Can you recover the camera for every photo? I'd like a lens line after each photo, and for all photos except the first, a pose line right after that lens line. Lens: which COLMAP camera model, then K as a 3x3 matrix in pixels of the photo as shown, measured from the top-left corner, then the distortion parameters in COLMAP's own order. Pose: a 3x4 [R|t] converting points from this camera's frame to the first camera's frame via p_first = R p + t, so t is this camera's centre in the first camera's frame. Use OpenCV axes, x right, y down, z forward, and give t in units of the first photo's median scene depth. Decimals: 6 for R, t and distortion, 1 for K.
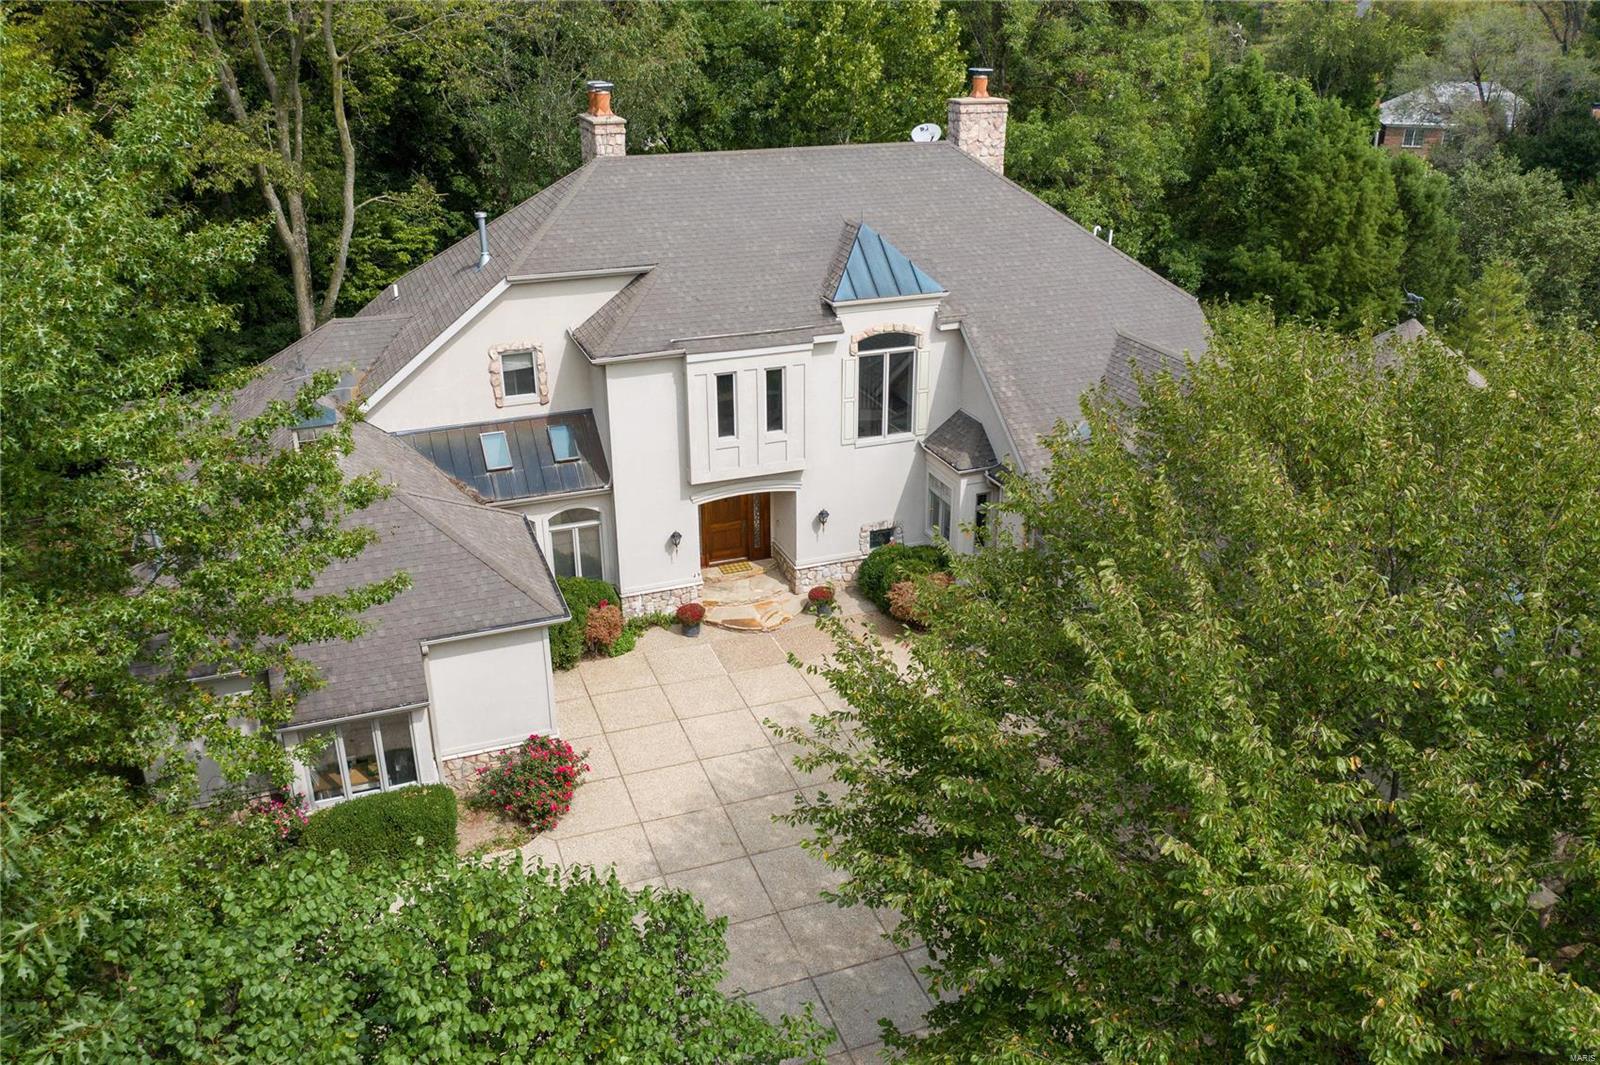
lens RADIAL K [[1268.8, 0, 799.0], [0, 1268.8, 530.1], [0, 0, 1]] dist [-0.009675, -0.002395]
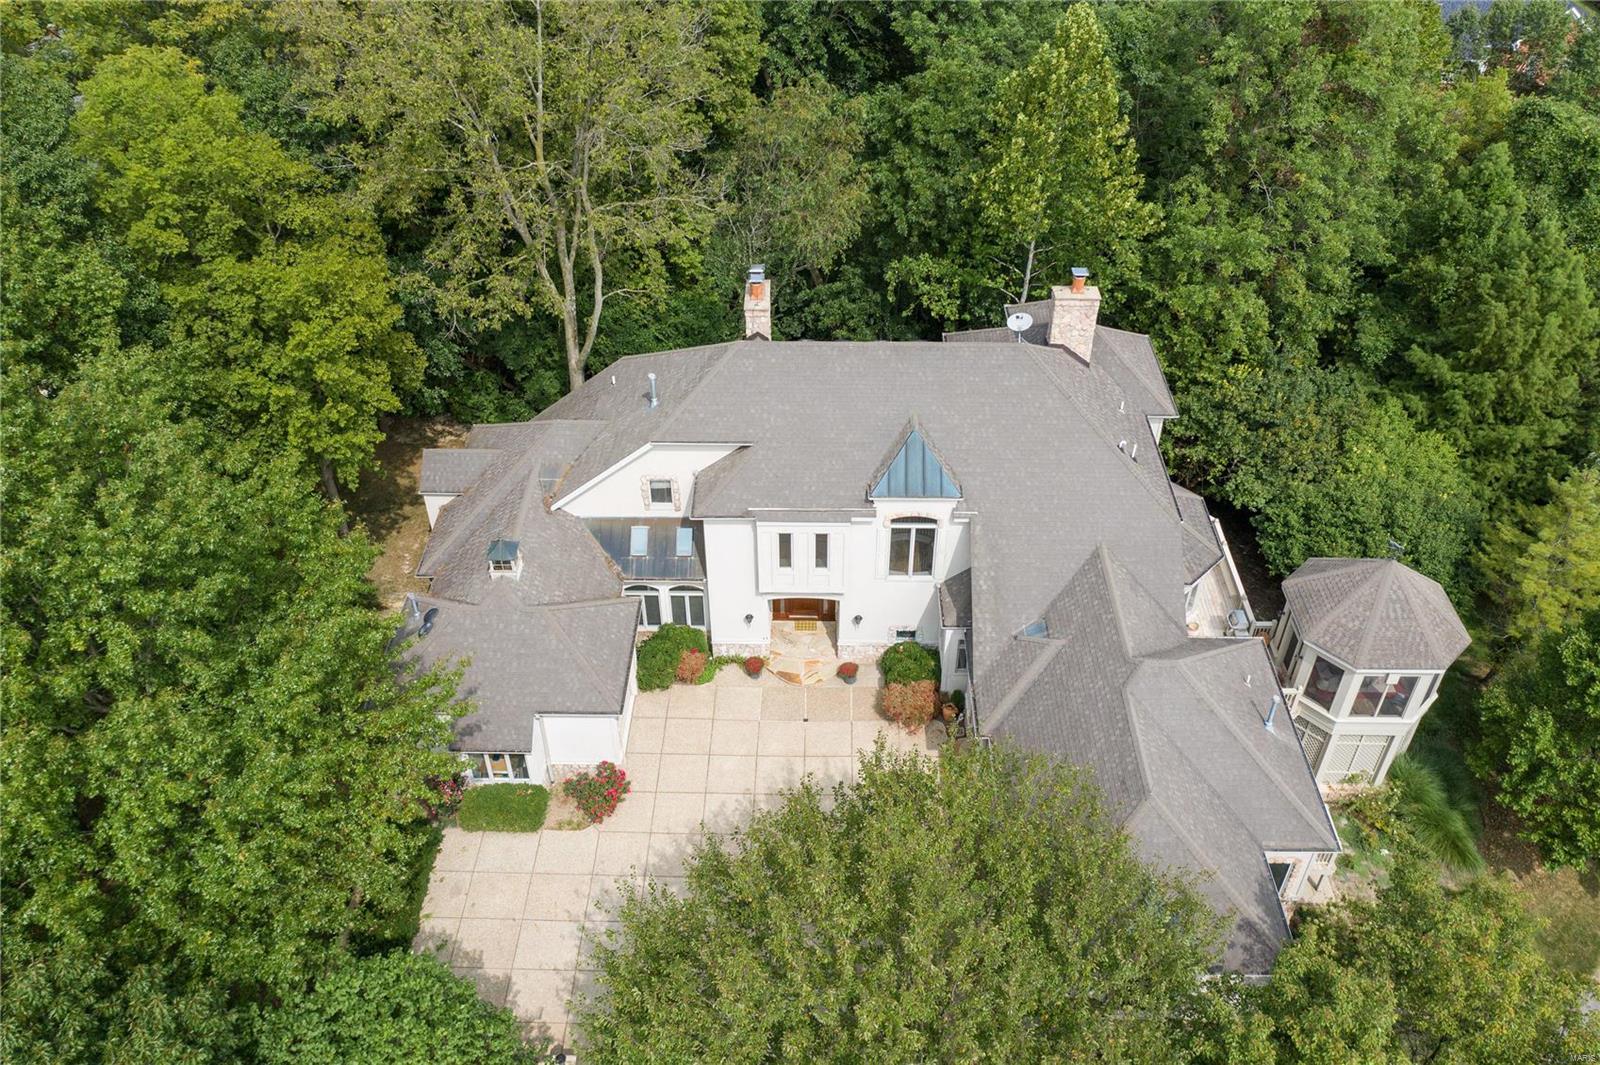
lens RADIAL K [[1268.8, 0, 799.0], [0, 1268.8, 530.1], [0, 0, 1]] dist [-0.009675, -0.002395]
pose [[0.930230, 0.233389, -0.283199, 0.340880], [-0.147367, 0.944323, 0.294173, -0.520050], [0.336089, -0.231914, 0.912831, -0.282076]]
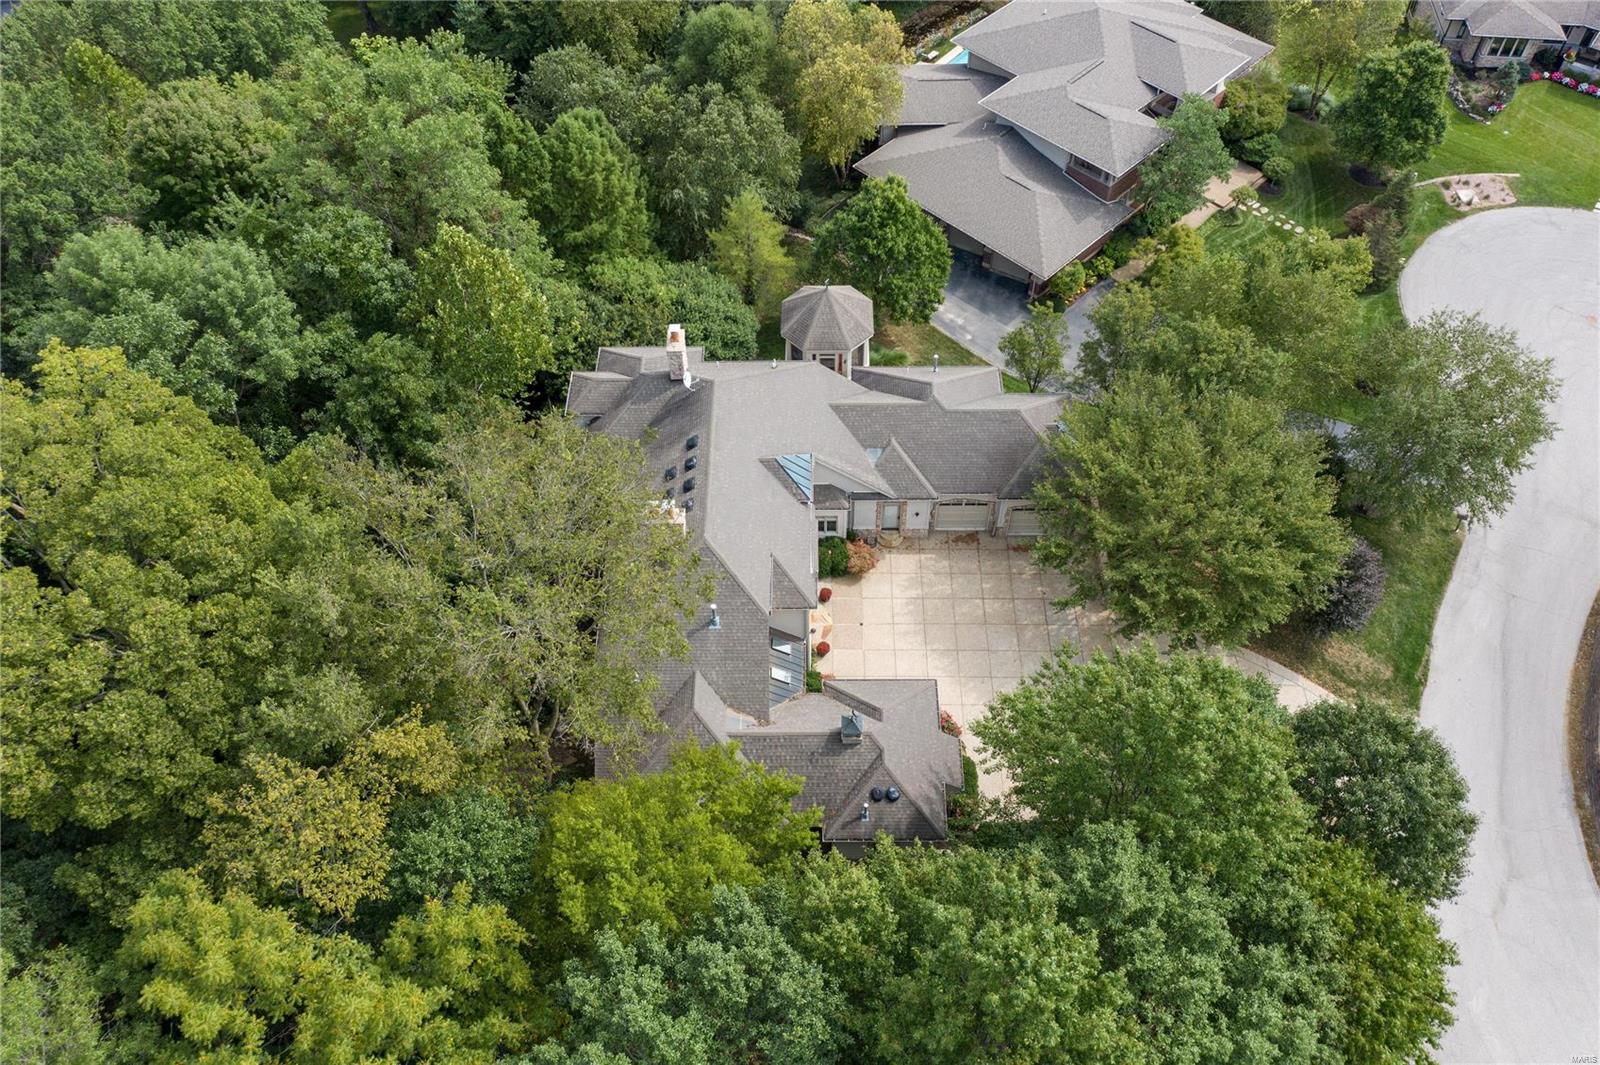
lens RADIAL K [[1263.1, 0, 797.8], [0, 1263.1, 524.9], [0, 0, 1]] dist [-0.001878, 0.002431]
pose [[0.358433, -0.744583, 0.563136, -1.133609], [0.388741, 0.667473, 0.635107, -1.421732], [-0.848767, -0.008730, 0.528694, -0.073570]]
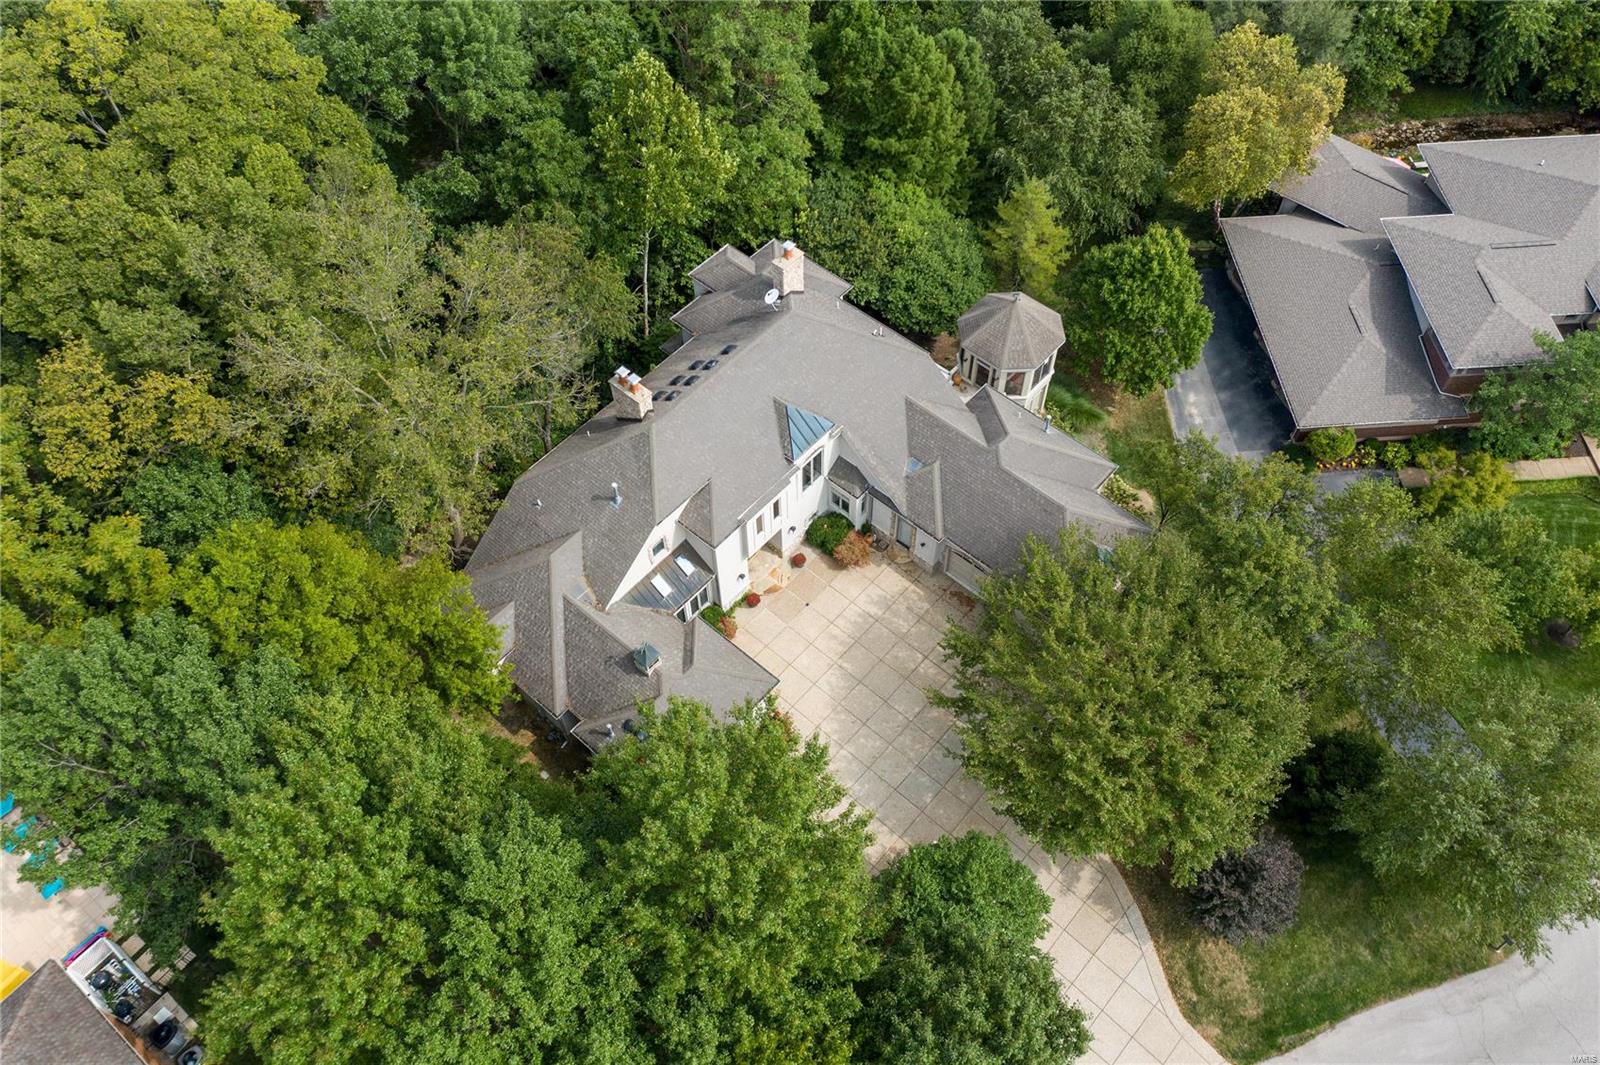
lens RADIAL K [[1268.8, 0, 799.0], [0, 1268.8, 530.1], [0, 0, 1]] dist [-0.009675, -0.002395]
pose [[0.884156, -0.391417, 0.255070, -0.508851], [0.201016, 0.811564, 0.548595, -1.160540], [-0.421735, -0.433771, 0.796230, -0.647234]]
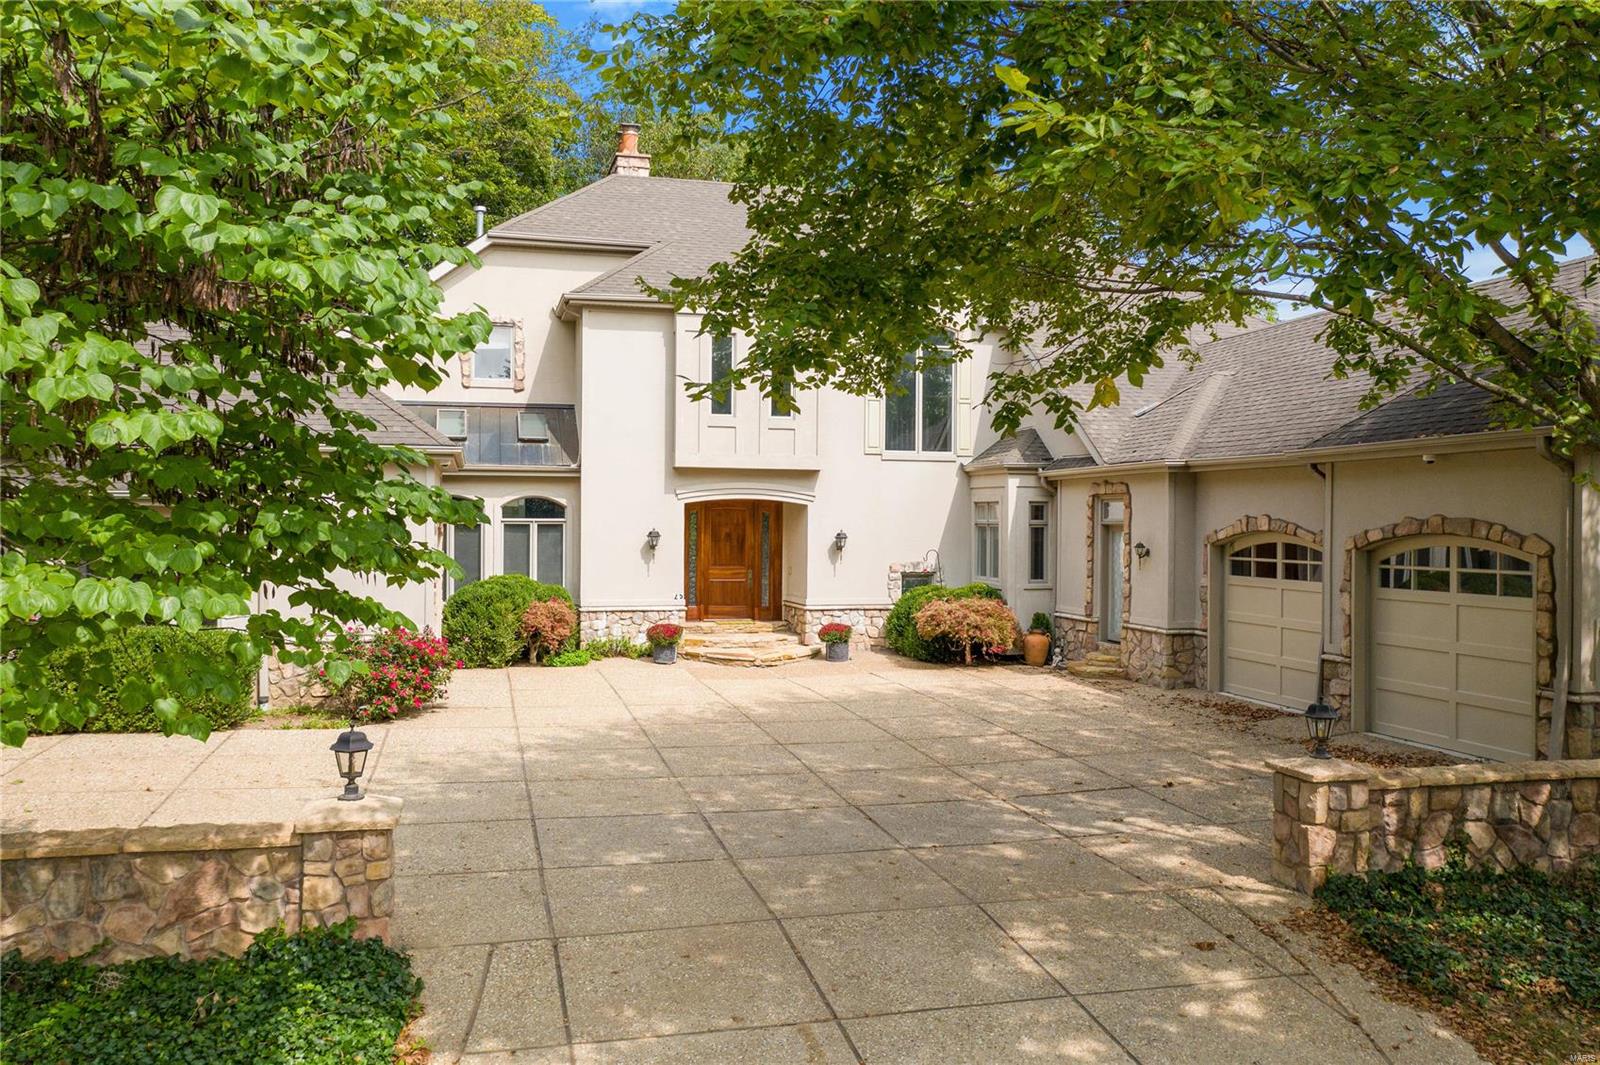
lens RADIAL K [[1268.8, 0, 799.0], [0, 1268.8, 530.1], [0, 0, 1]] dist [-0.009675, -0.002395]
pose [[0.994063, 0.008308, -0.108489, 0.082725], [-0.052369, 0.910525, -0.410125, 0.326460], [0.095374, 0.413371, 0.905554, 0.269222]]
